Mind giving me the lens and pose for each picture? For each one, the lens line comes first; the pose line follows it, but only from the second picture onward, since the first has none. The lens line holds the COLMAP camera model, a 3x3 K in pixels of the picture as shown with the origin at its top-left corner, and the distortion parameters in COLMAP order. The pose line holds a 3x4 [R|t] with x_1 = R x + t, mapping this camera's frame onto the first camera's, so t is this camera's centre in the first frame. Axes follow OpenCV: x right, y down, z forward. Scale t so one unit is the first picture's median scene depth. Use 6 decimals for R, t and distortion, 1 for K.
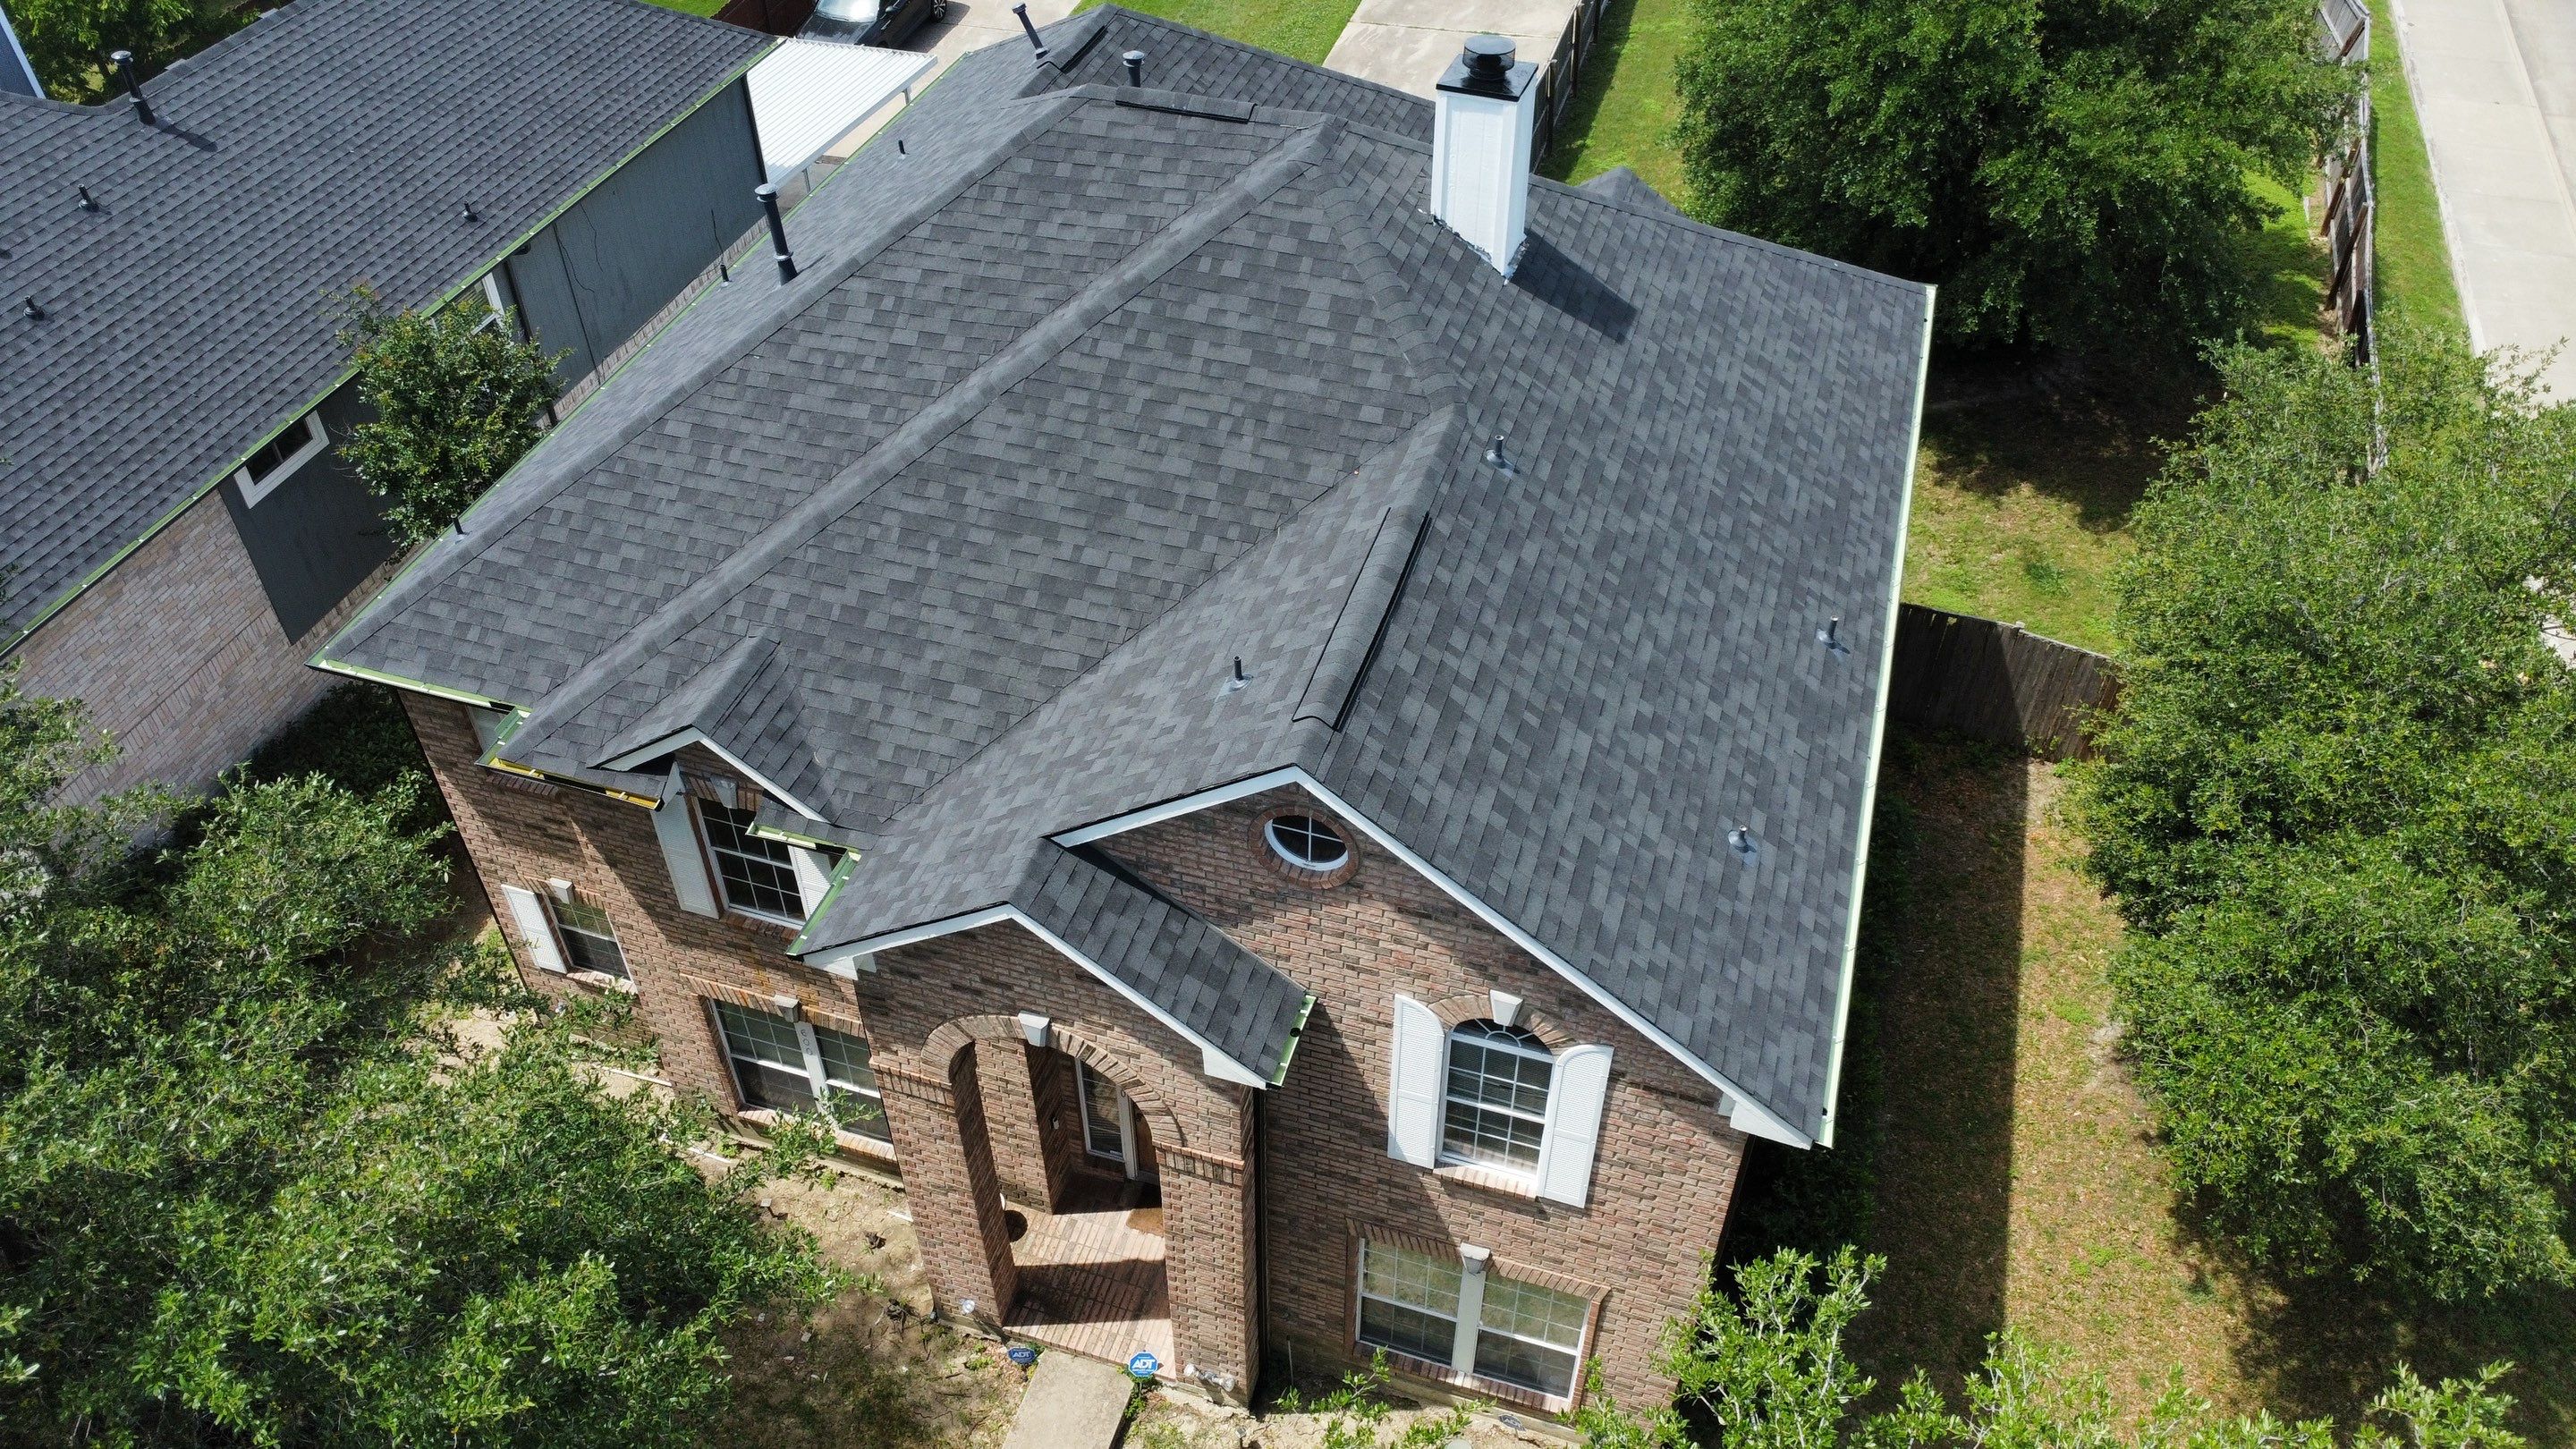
lens RADIAL K [[1875.4, 0, 1273.7], [0, 1875.4, 723.0], [0, 0, 1]] dist [-0.033555, -0.001011]
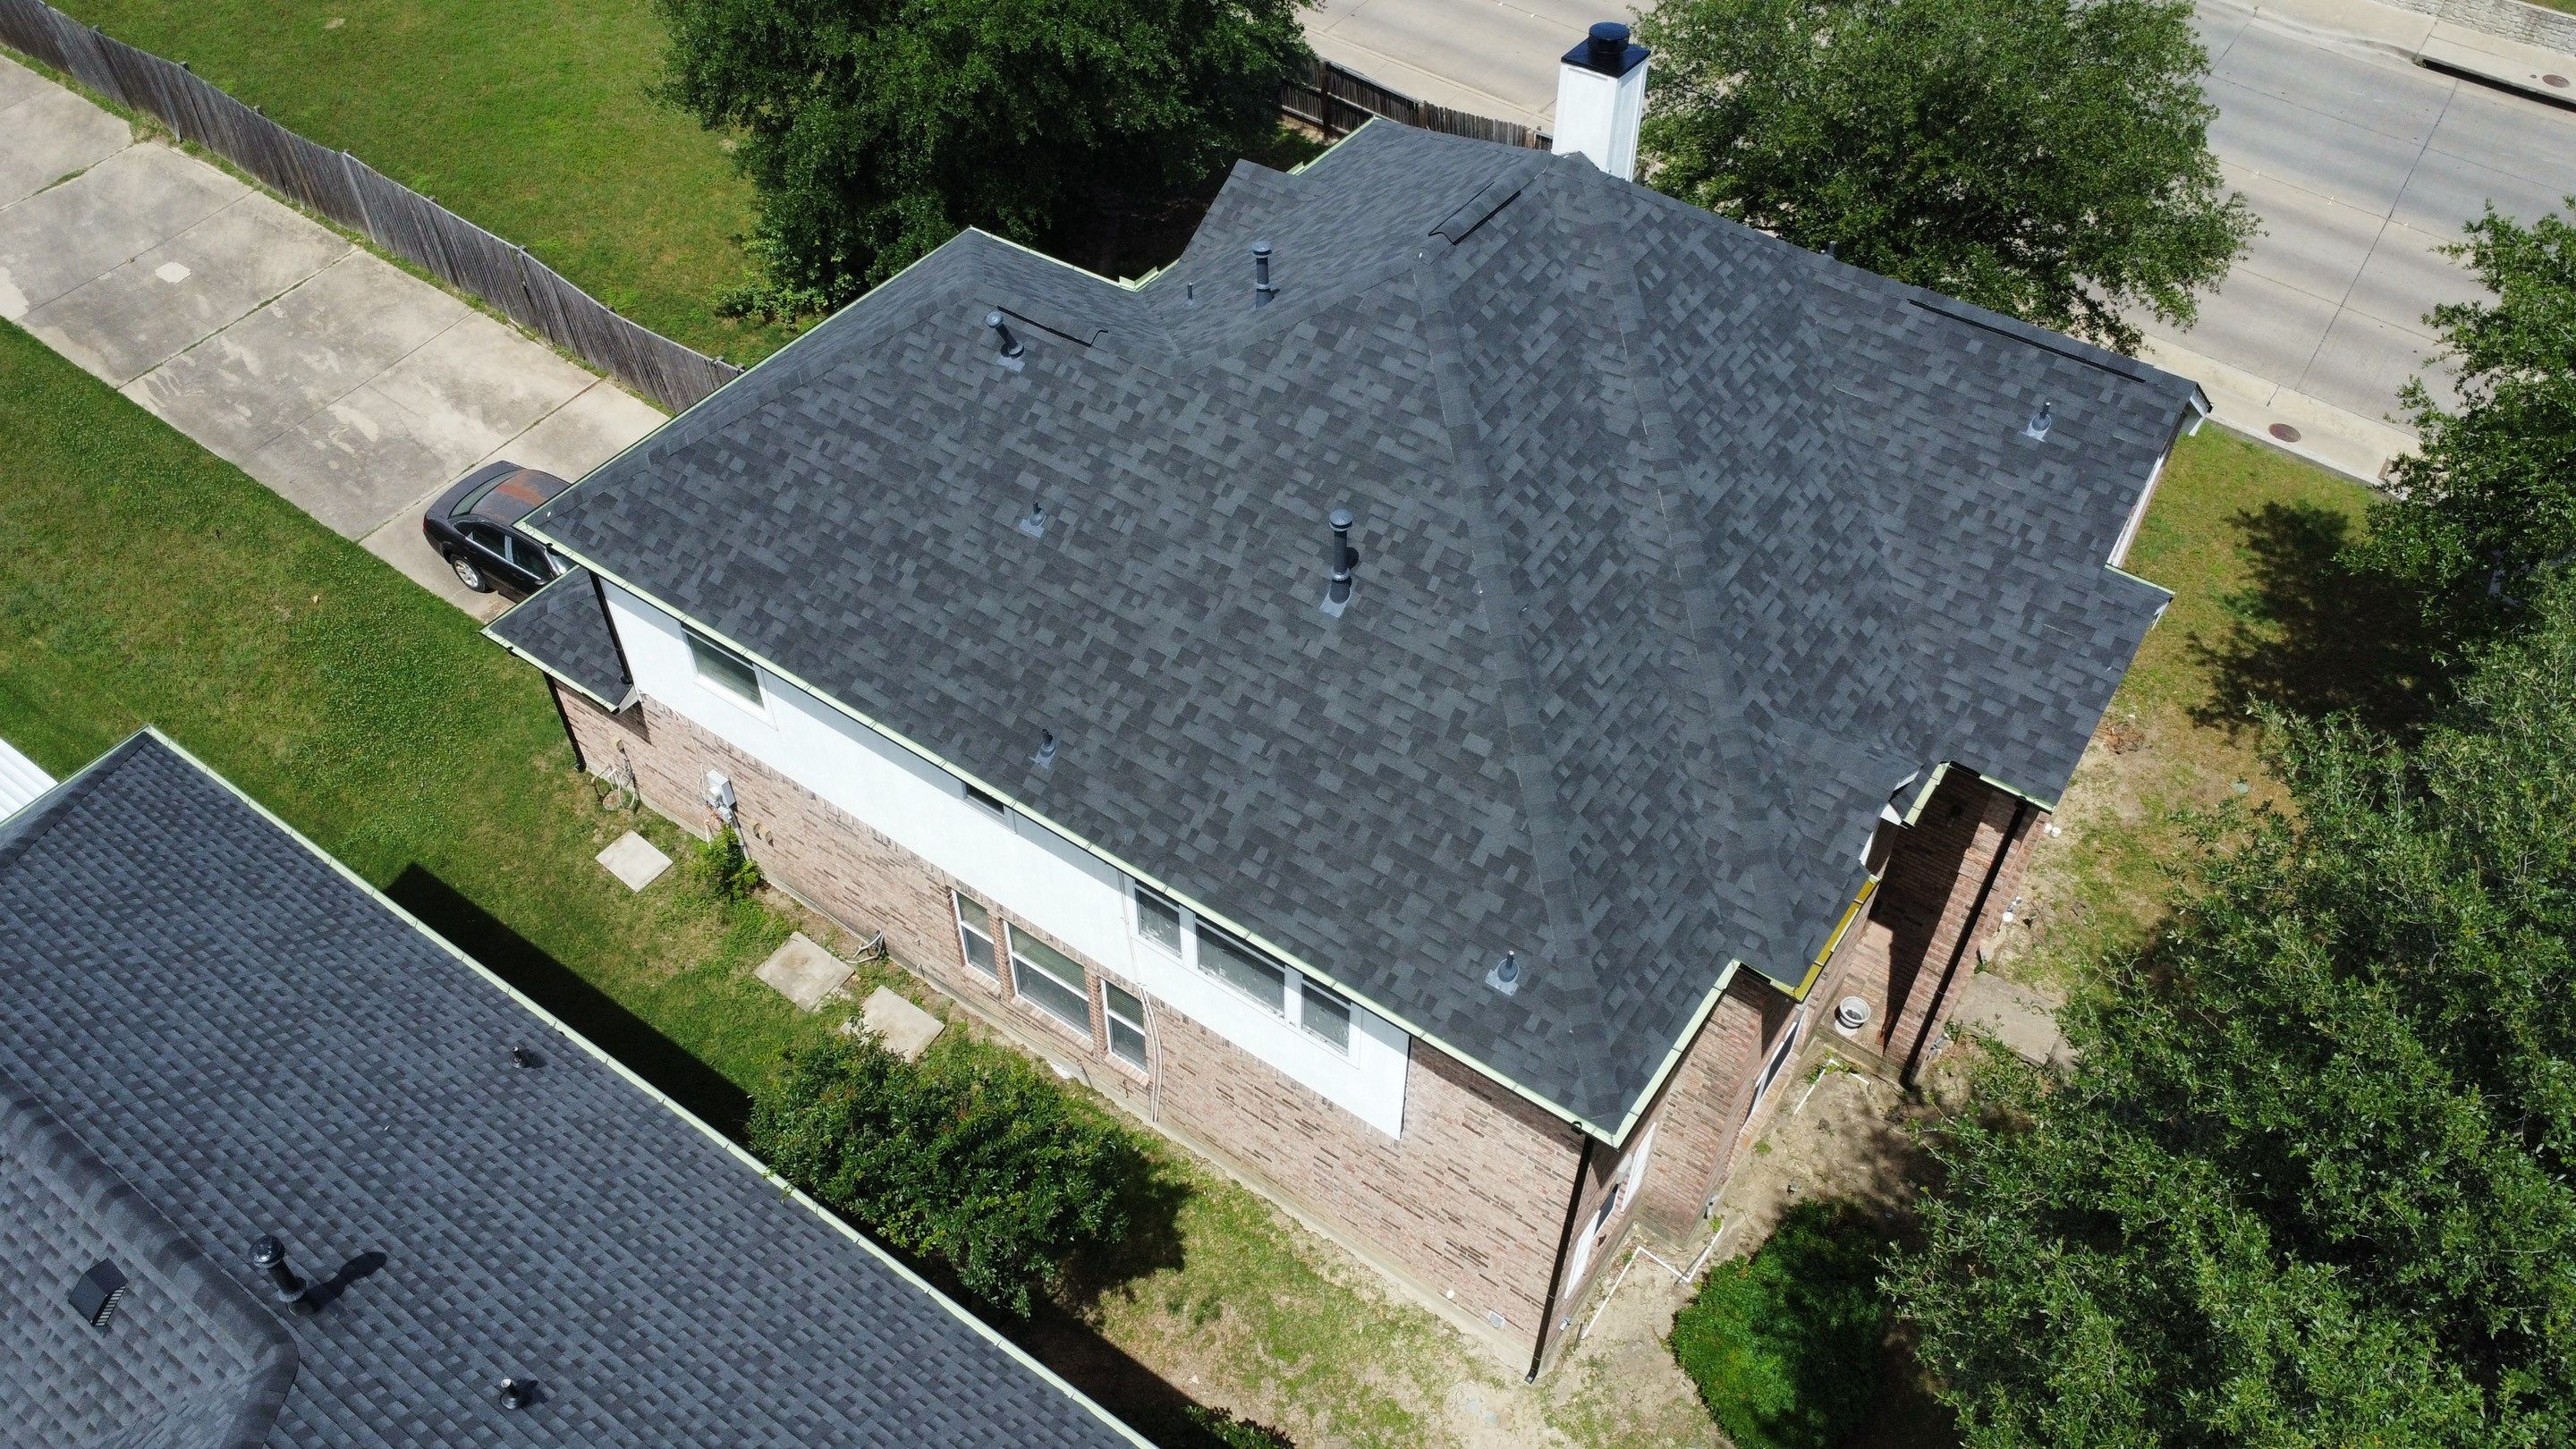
lens RADIAL K [[1875.4, 0, 1269.6], [0, 1875.4, 730.6], [0, 0, 1]] dist [-0.033555, -0.001011]
pose [[0.300530, -0.680454, 0.668329, -1.014188], [0.642869, 0.662145, 0.385077, -0.615115], [-0.704558, 0.313921, 0.636437, 0.449360]]
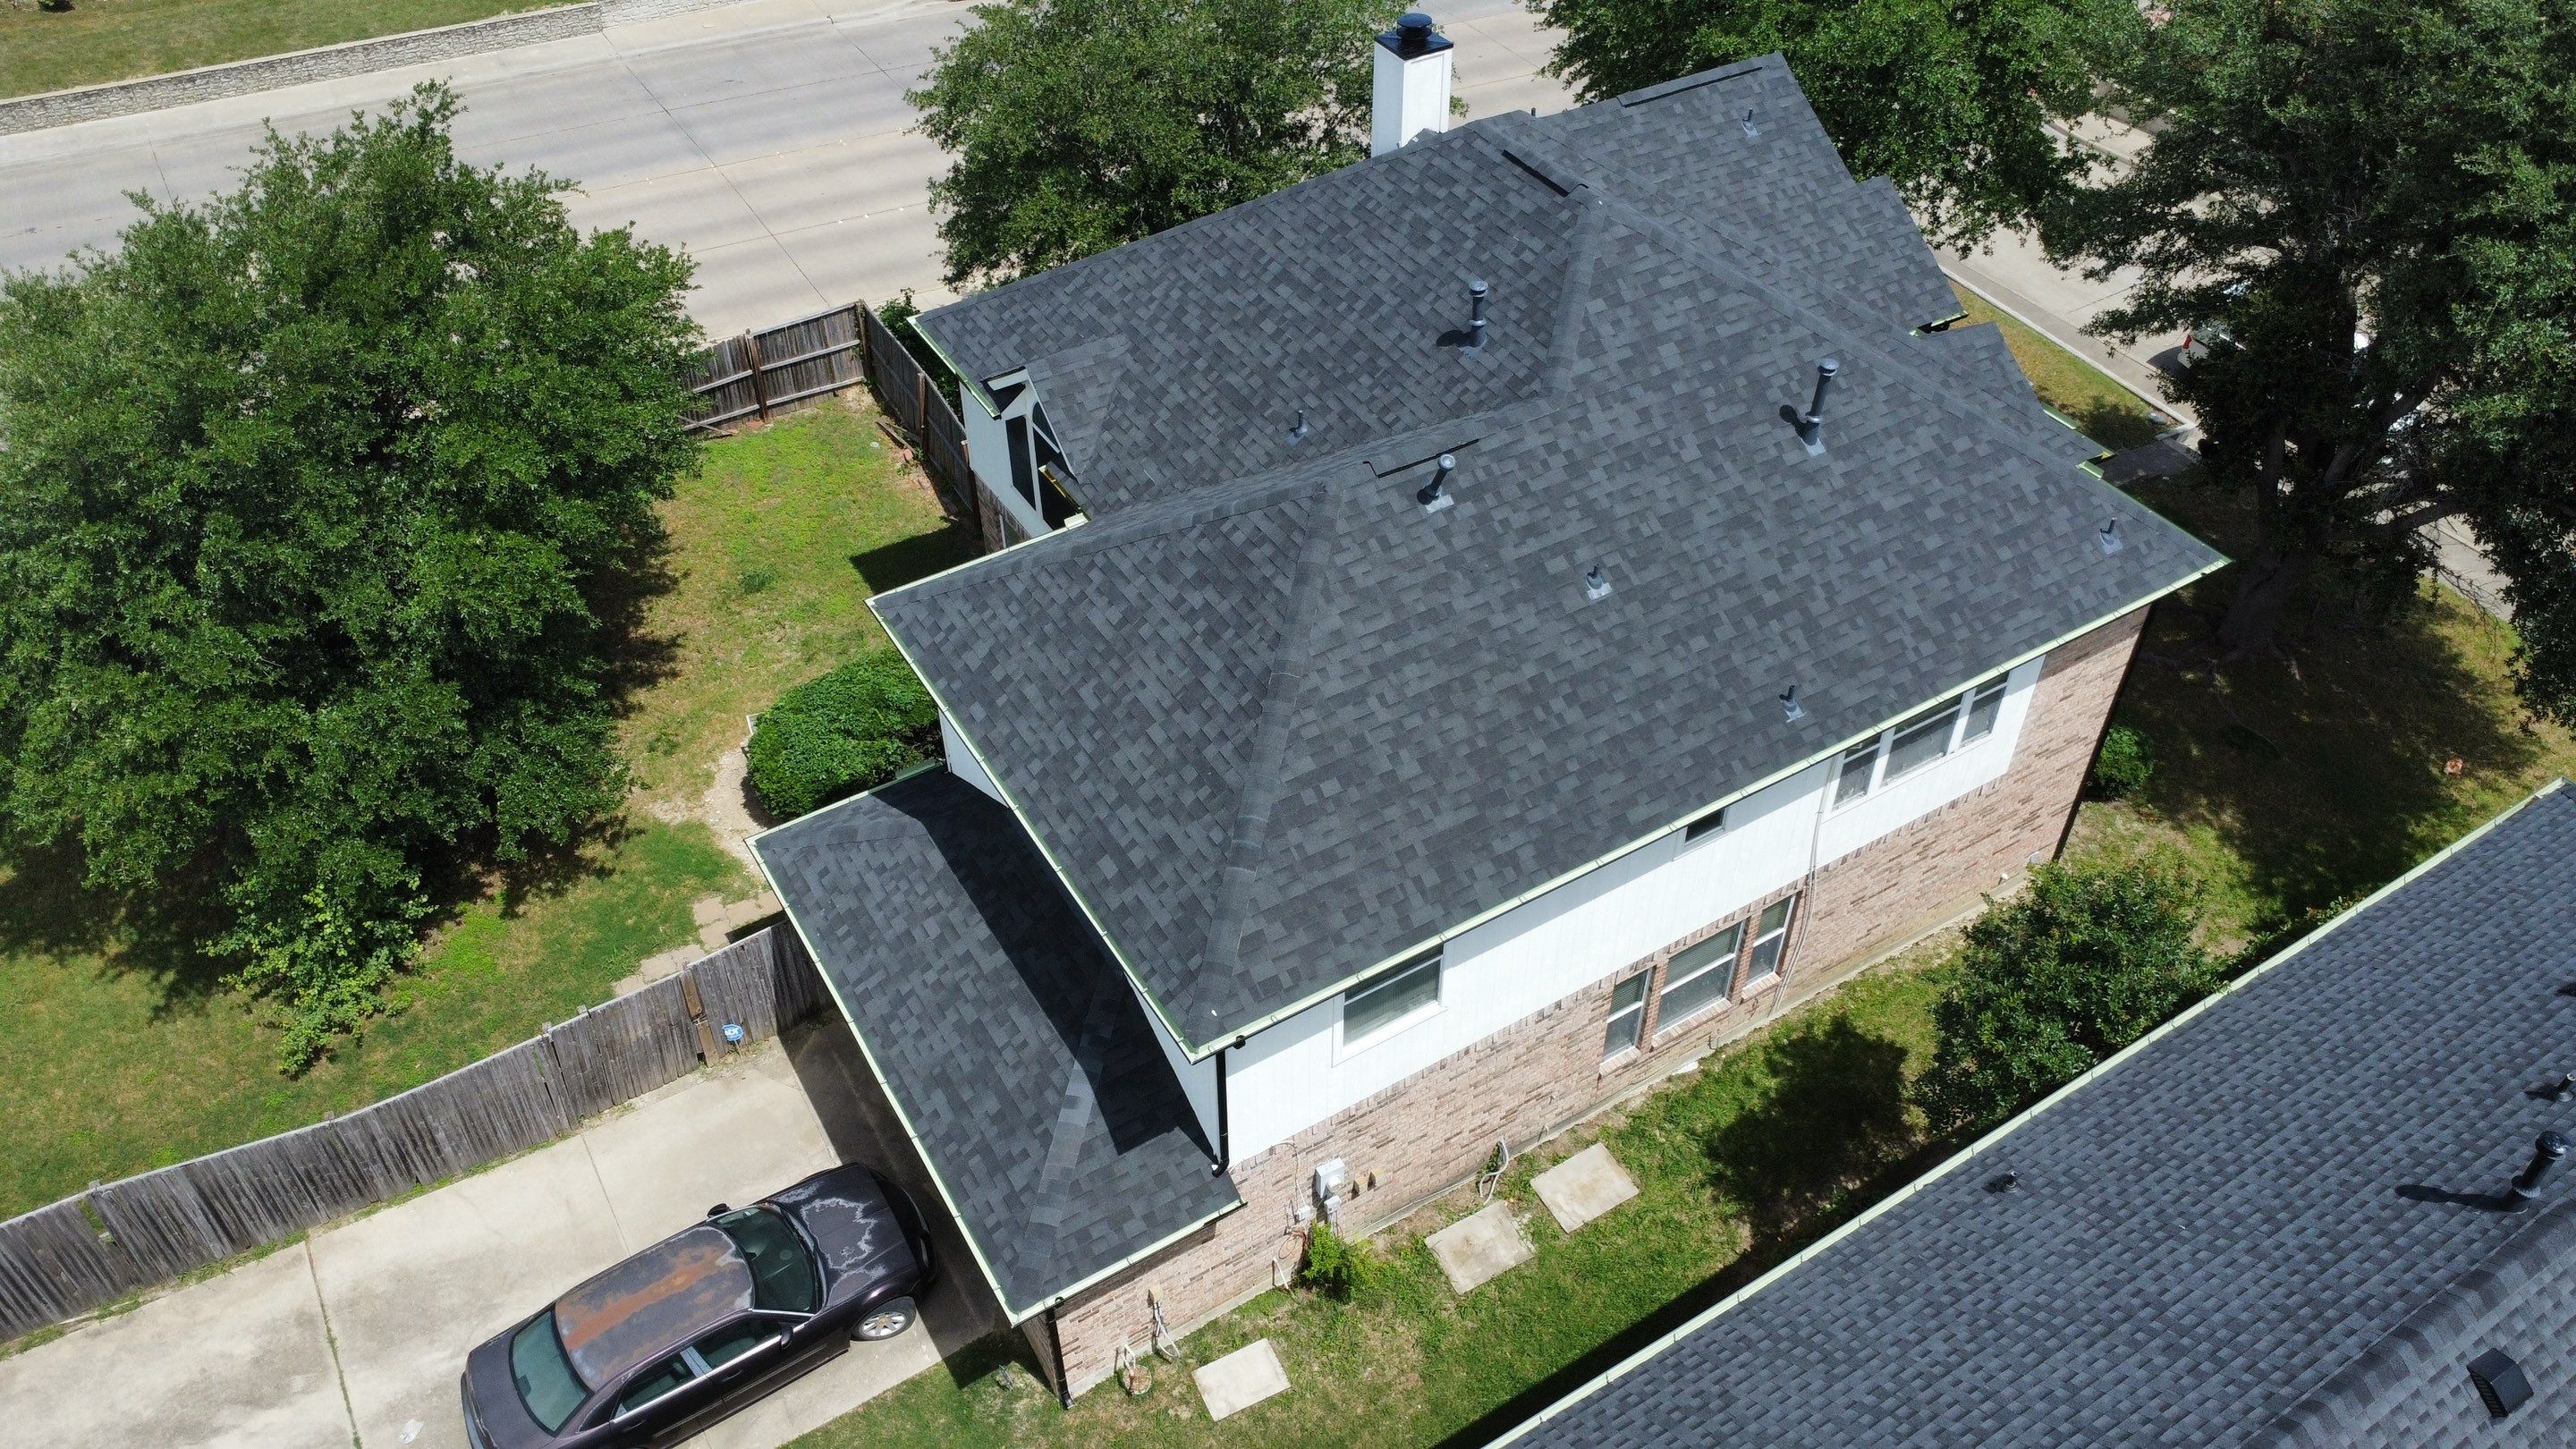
lens RADIAL K [[1875.4, 0, 1269.4], [0, 1875.4, 730.1], [0, 0, 1]] dist [-0.033555, -0.001011]
pose [[-0.750747, -0.431391, 0.500281, -0.692020], [0.456928, 0.207813, 0.864887, -1.404220], [-0.477069, 0.877904, 0.041099, 1.328450]]
